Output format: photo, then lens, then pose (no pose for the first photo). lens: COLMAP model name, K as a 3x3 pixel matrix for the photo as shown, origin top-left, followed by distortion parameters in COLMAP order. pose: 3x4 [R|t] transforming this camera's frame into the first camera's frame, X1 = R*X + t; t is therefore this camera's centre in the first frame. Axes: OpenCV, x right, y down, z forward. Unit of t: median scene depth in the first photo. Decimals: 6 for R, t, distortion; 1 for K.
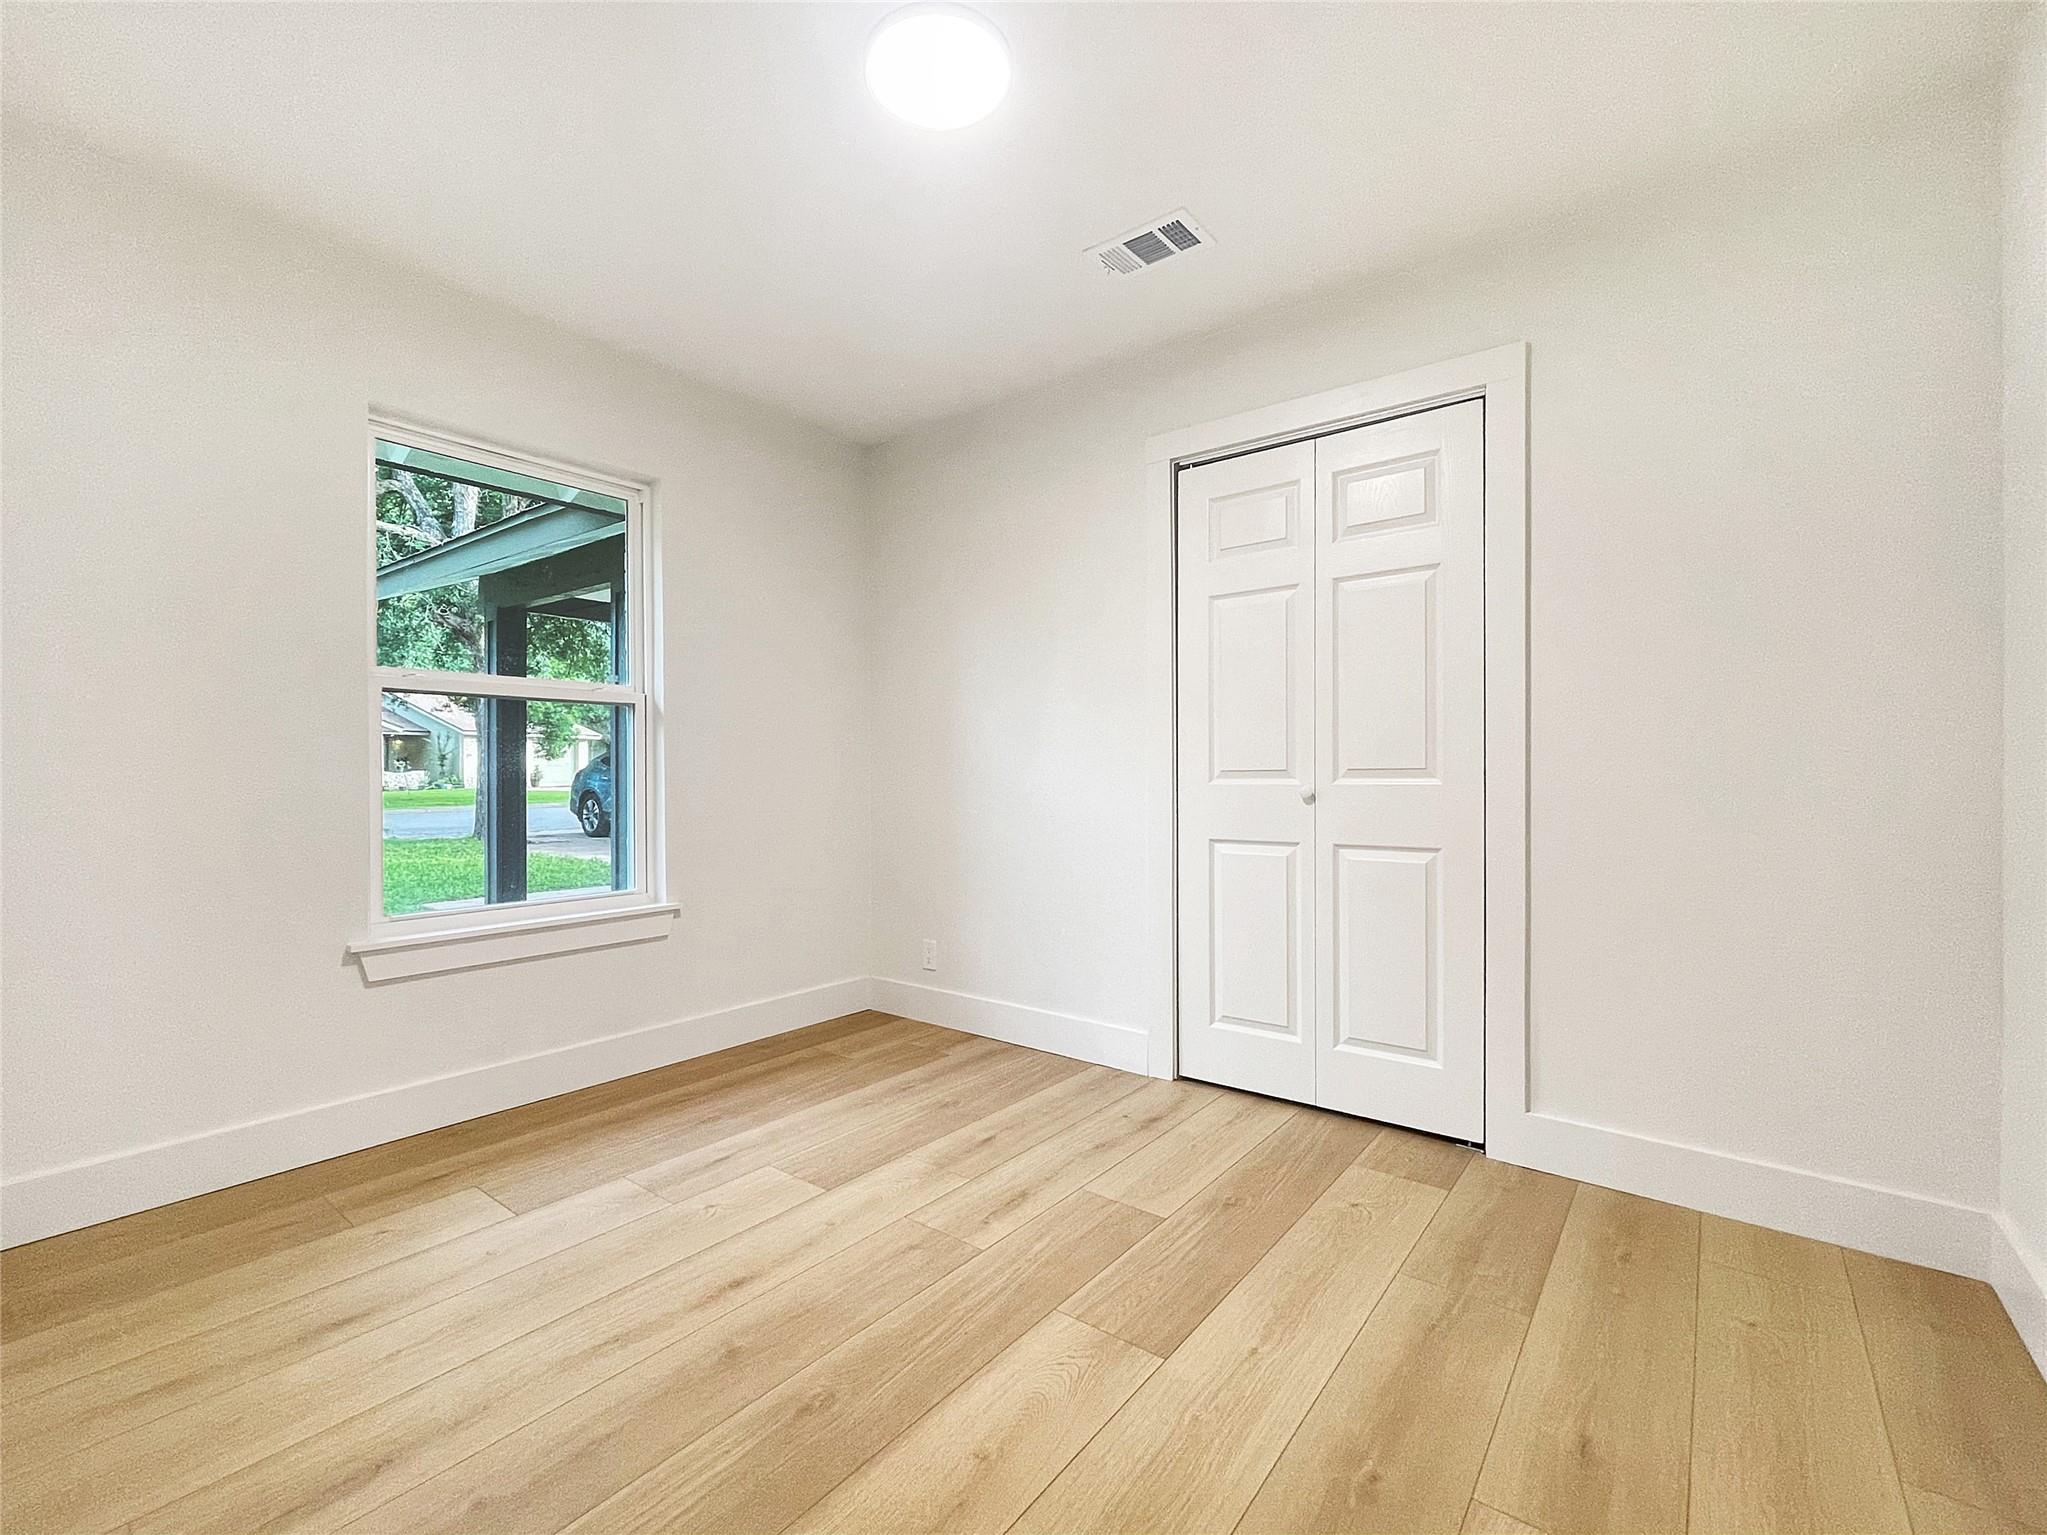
lens RADIAL K [[881.5, 0, 1036.5], [0, 881.5, 774.9], [0, 0, 1]] dist [-0.003662, 0.002539]
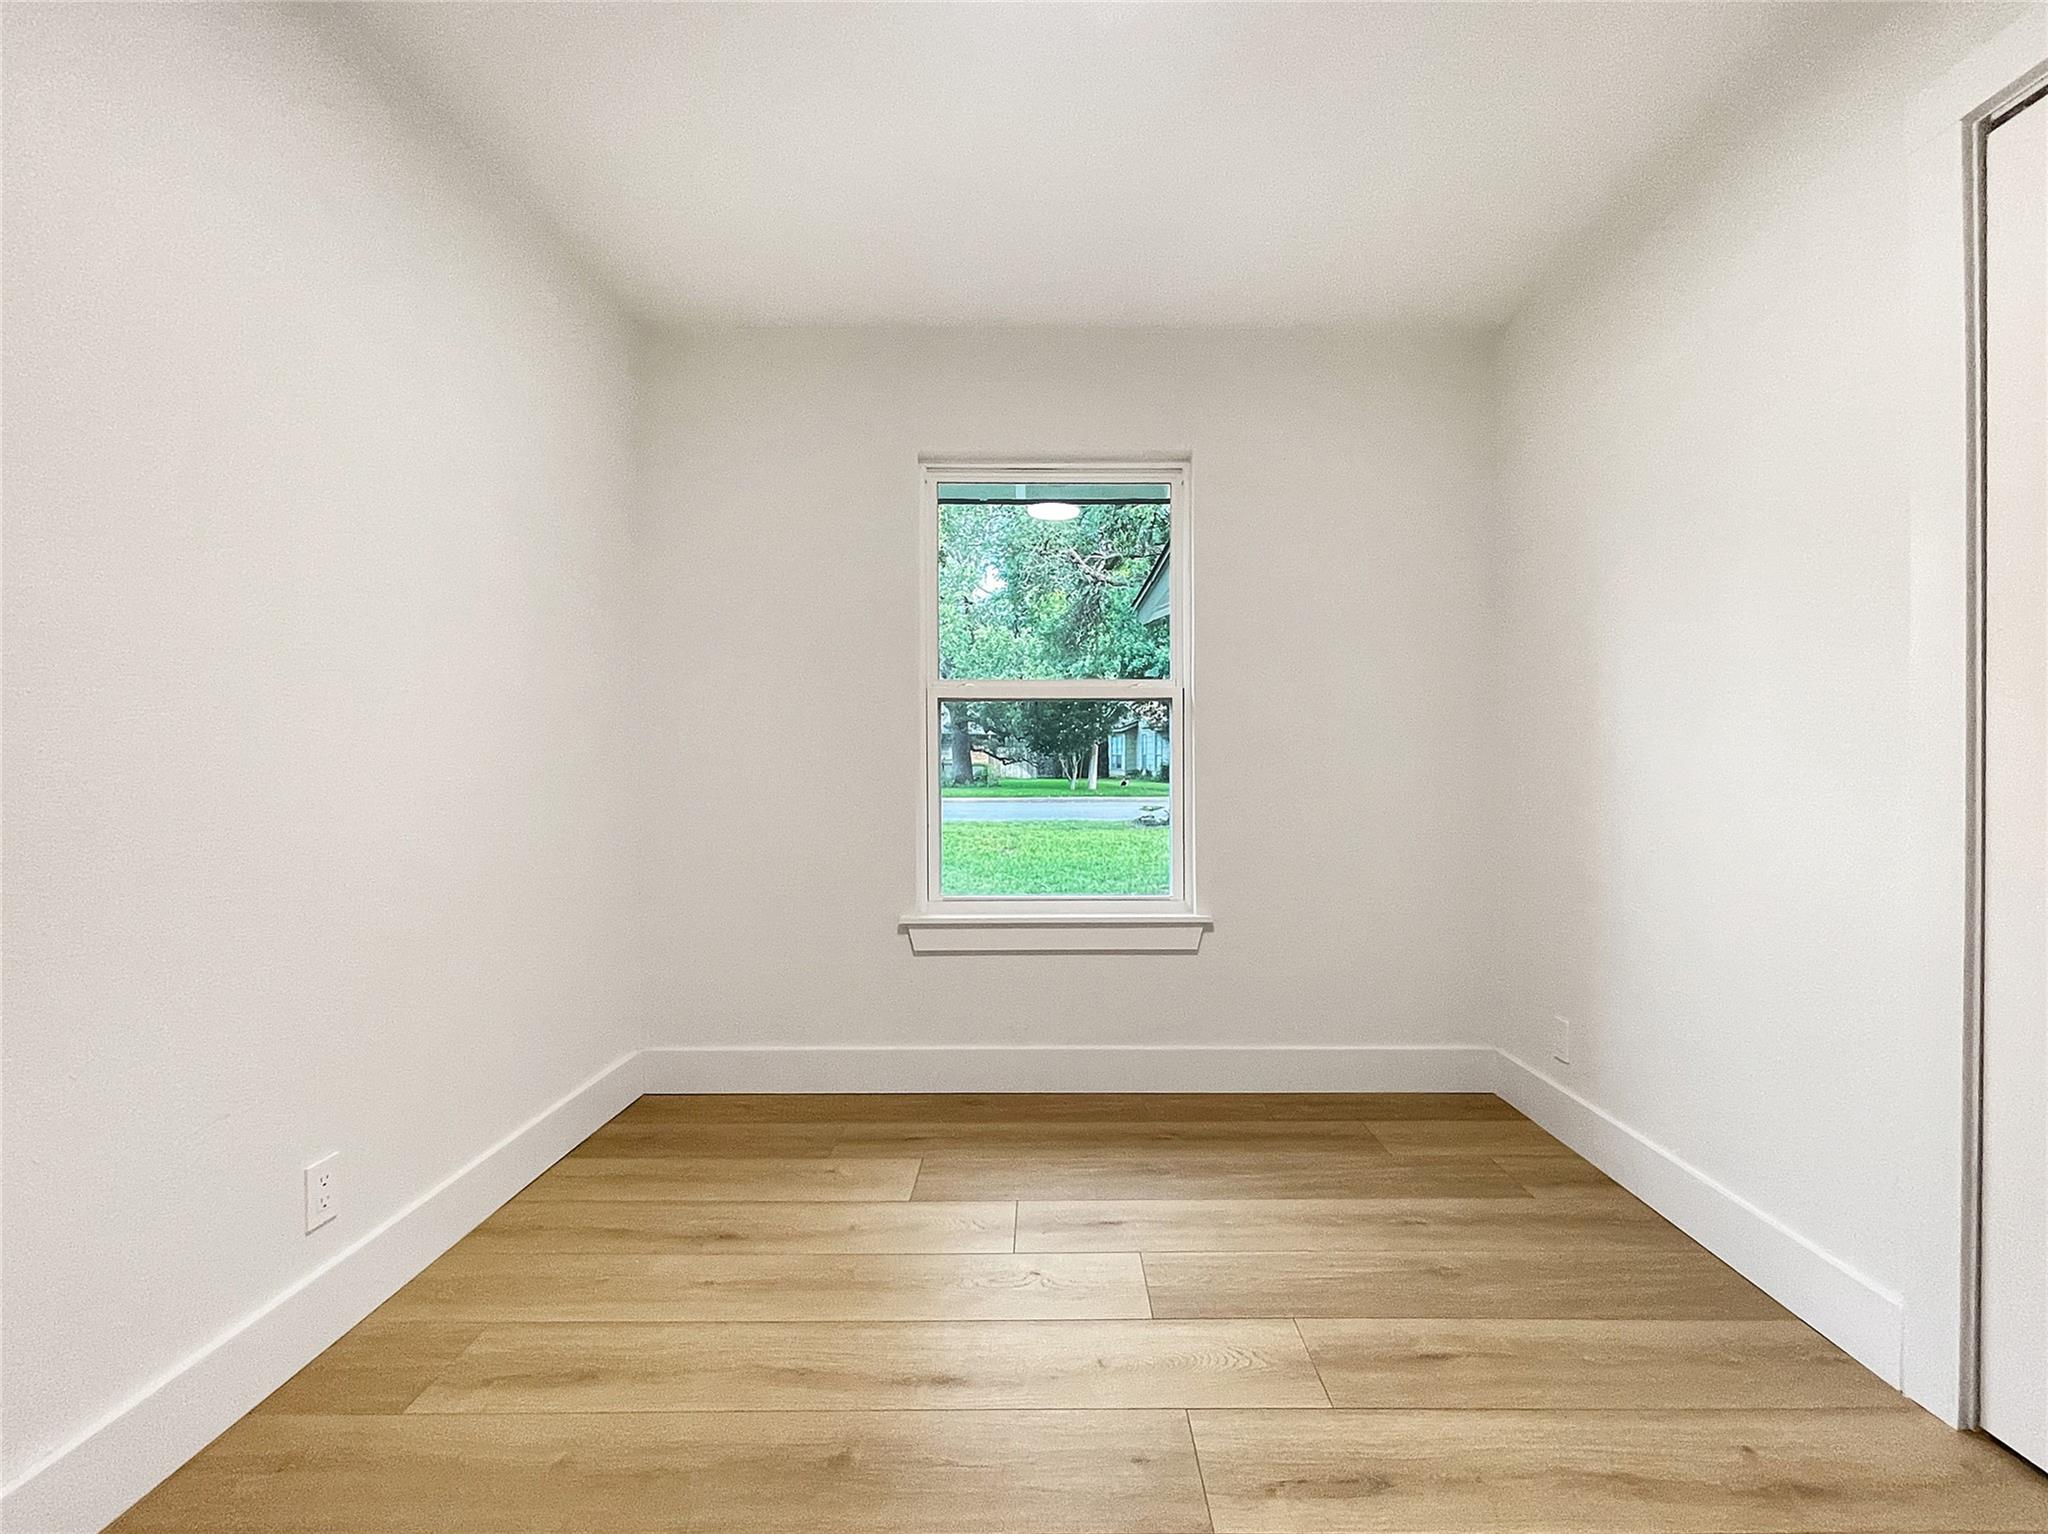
lens RADIAL K [[909.0, 0, 1020.7], [0, 909.0, 771.4], [0, 0, 1]] dist [0.000397, 0.001401]
pose [[0.620223, 0.006535, -0.784398, 0.273410], [-0.006366, 0.999974, 0.003297, -0.007399], [0.784400, 0.002948, 0.620249, 0.364119]]
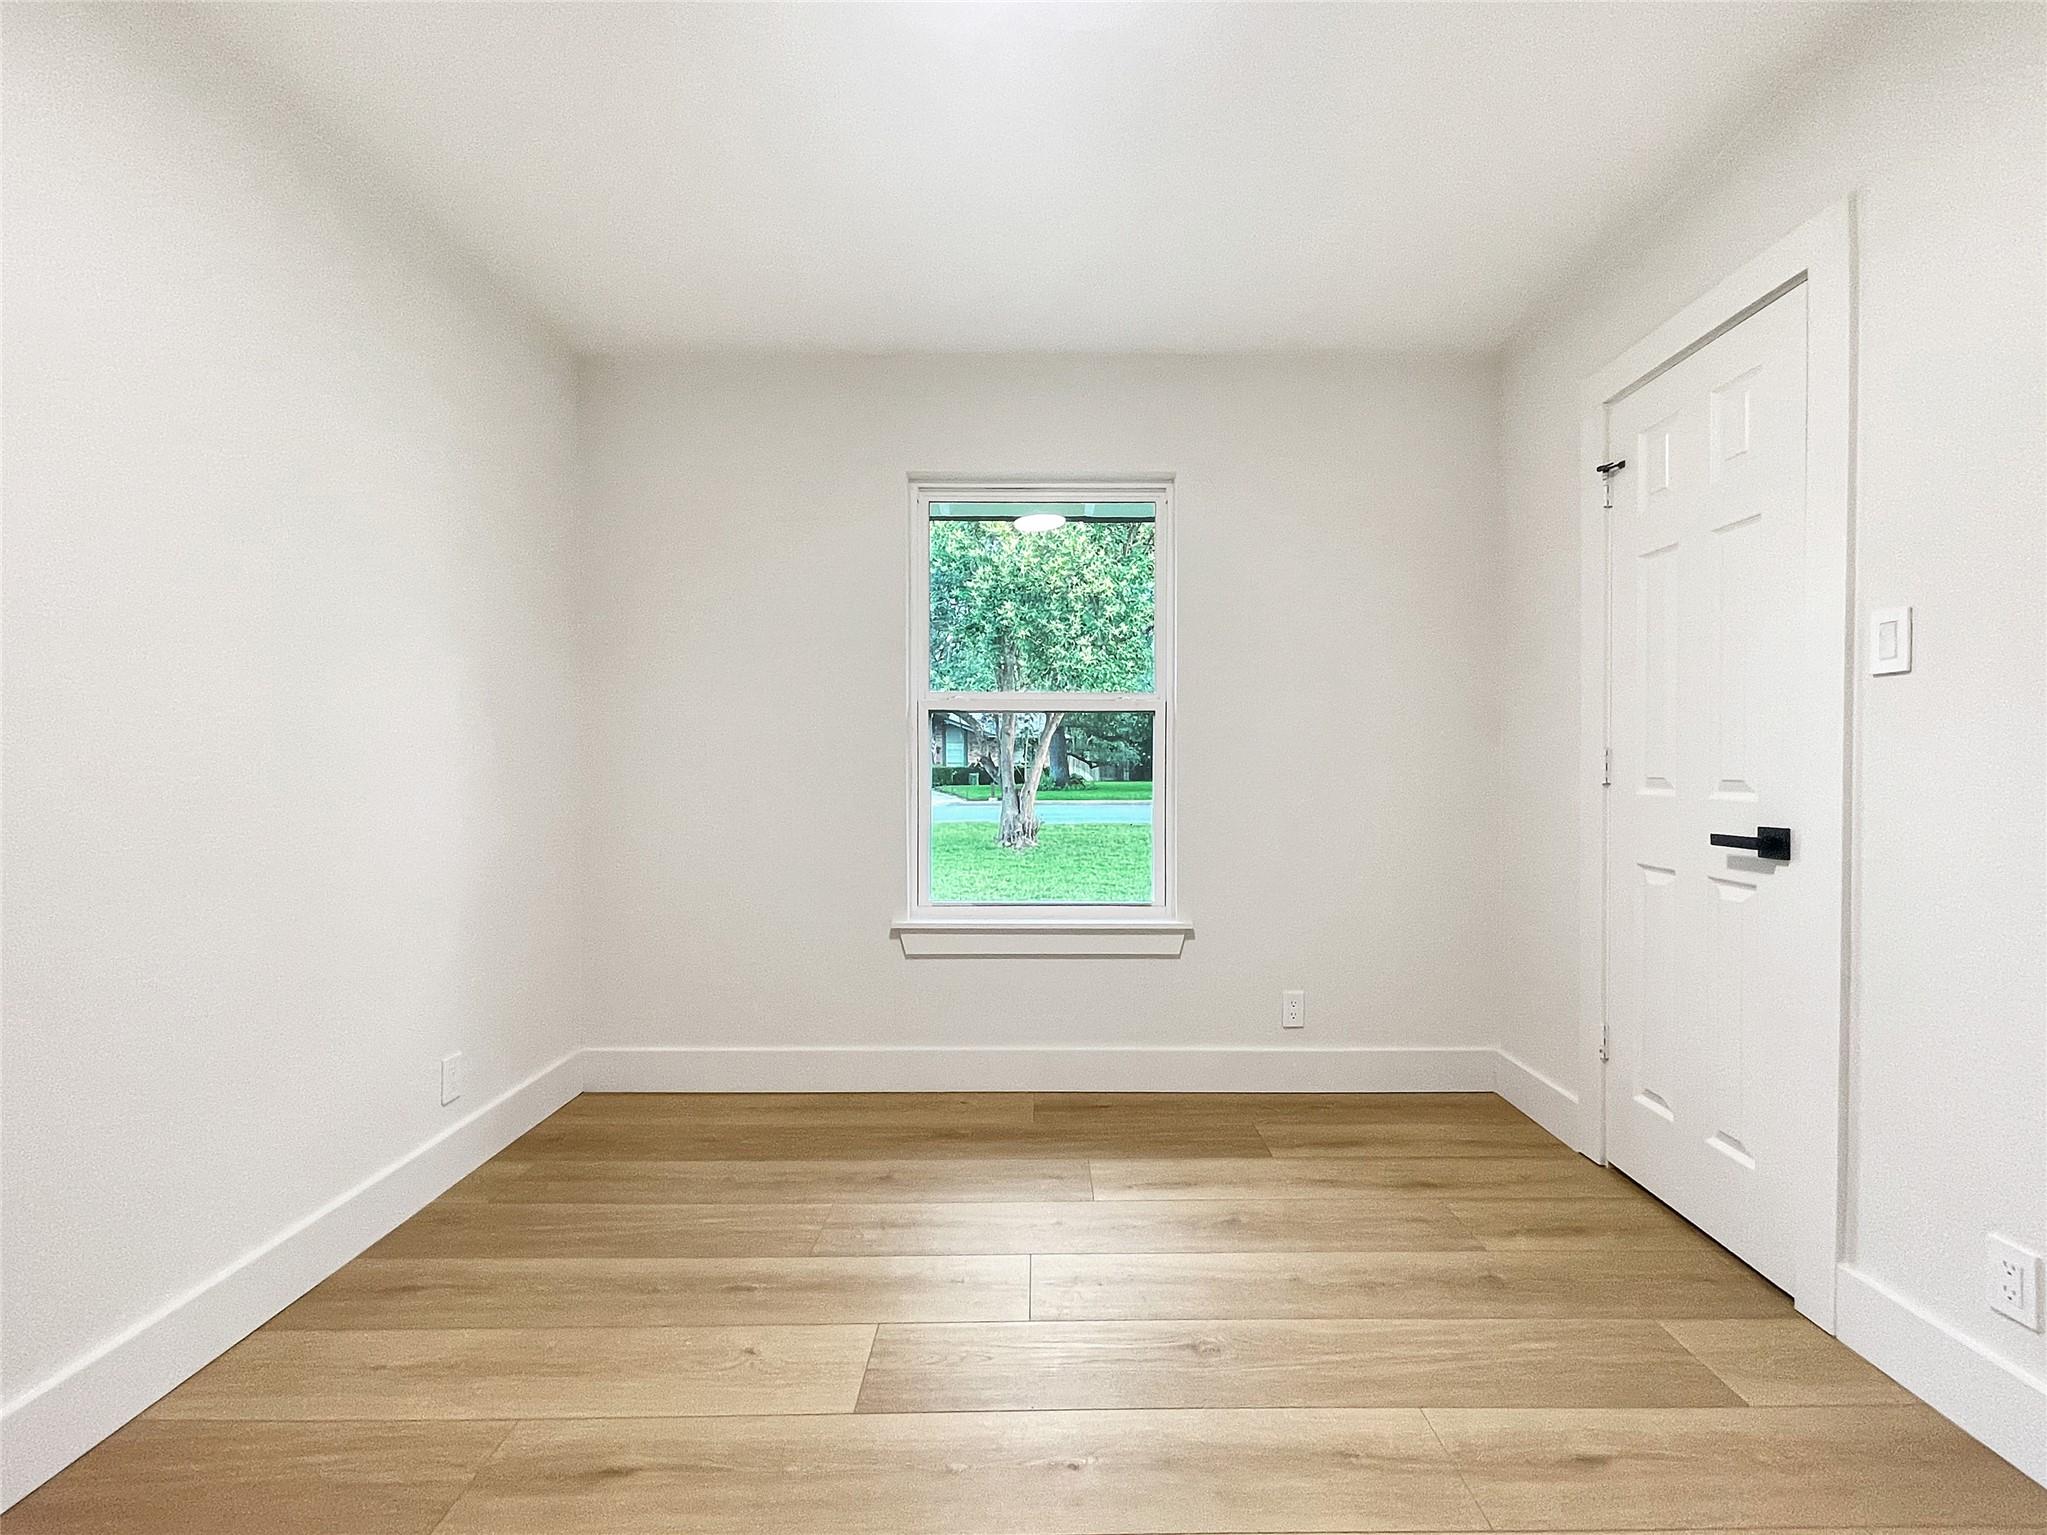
lens RADIAL K [[881.5, 0, 1022.2], [0, 881.5, 770.7], [0, 0, 1]] dist [-0.003662, 0.002539]
pose [[0.613086, -0.000149, -0.790016, 0.291240], [-0.010435, 0.999911, -0.008286, -0.007428], [0.789947, 0.013324, 0.613030, 0.387459]]
